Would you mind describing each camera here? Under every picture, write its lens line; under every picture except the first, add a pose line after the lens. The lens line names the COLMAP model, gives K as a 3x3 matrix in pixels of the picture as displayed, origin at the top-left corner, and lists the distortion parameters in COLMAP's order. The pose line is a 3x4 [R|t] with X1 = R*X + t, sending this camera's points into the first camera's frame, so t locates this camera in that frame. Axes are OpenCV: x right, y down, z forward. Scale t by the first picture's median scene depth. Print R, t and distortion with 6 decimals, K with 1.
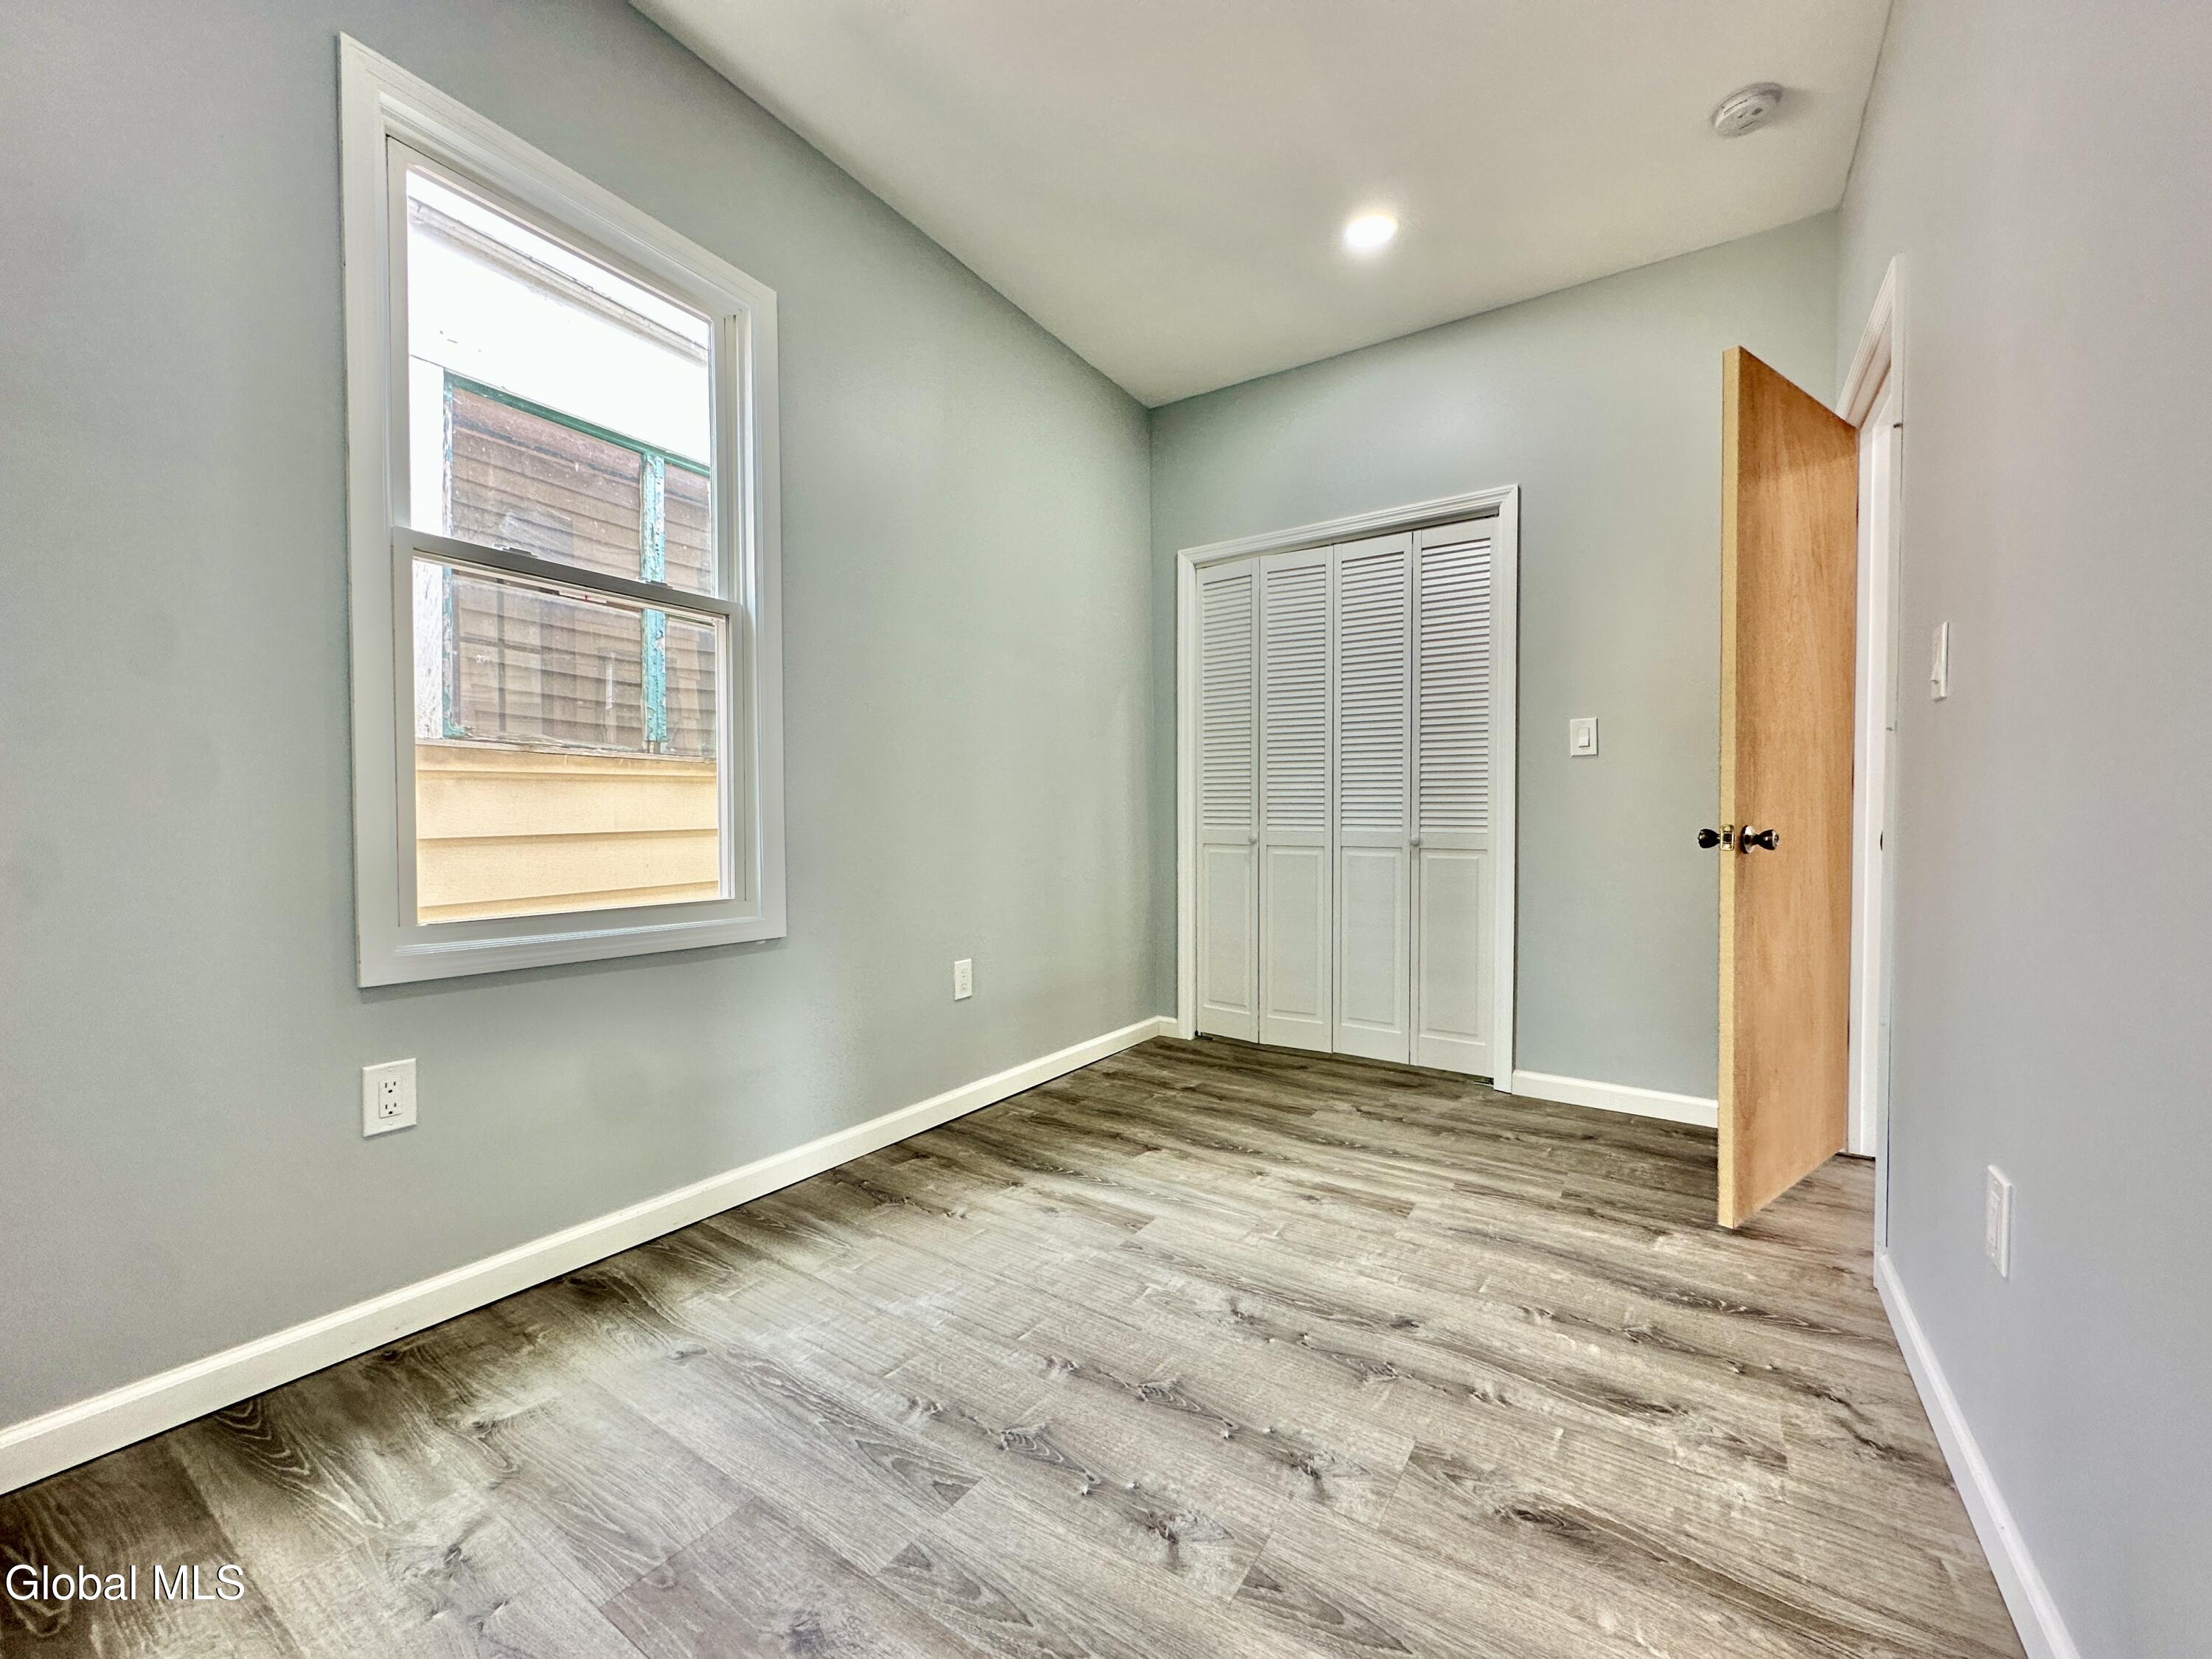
lens RADIAL K [[881.5, 0, 1119.6], [0, 881.5, 832.7], [0, 0, 1]] dist [-0.003217, 0.000855]
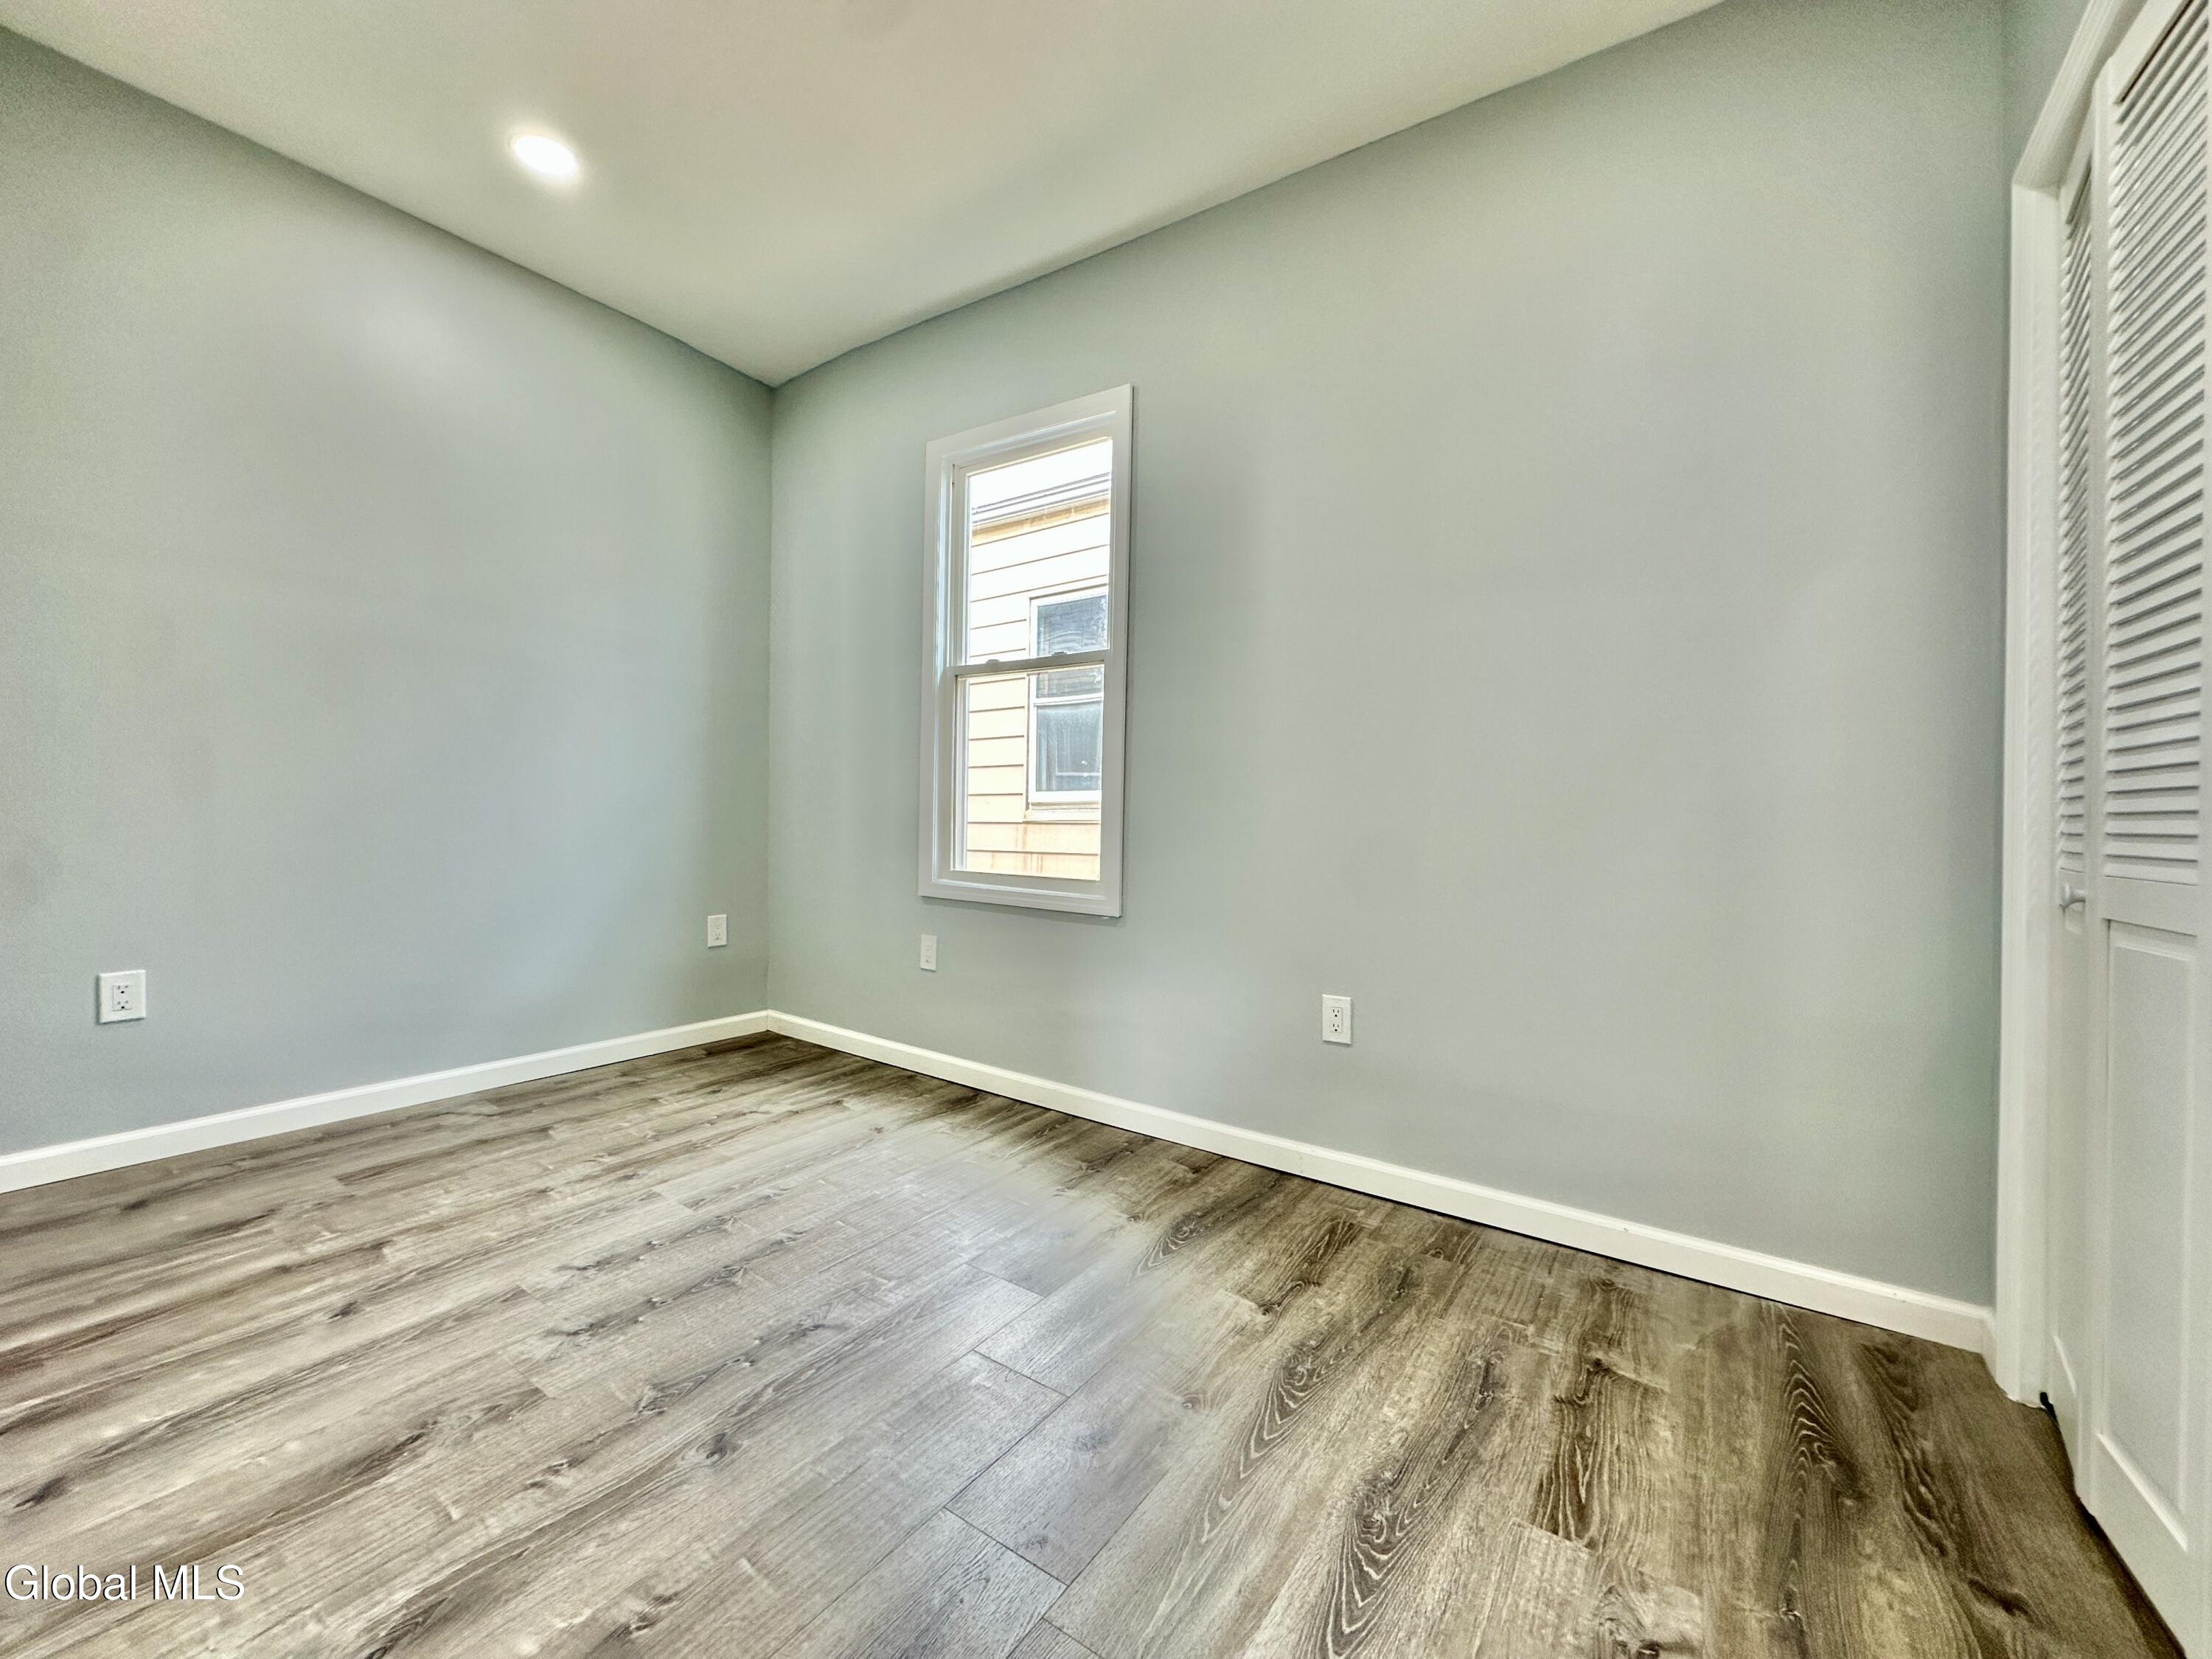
lens RADIAL K [[881.5, 0, 1092.0], [0, 881.5, 825.7], [0, 0, 1]] dist [-0.003217, 0.000855]
pose [[-0.036009, 0.003134, -0.999347, 1.027187], [-0.040532, 0.999168, 0.004594, -0.013478], [0.998529, 0.040671, -0.035852, 1.253228]]
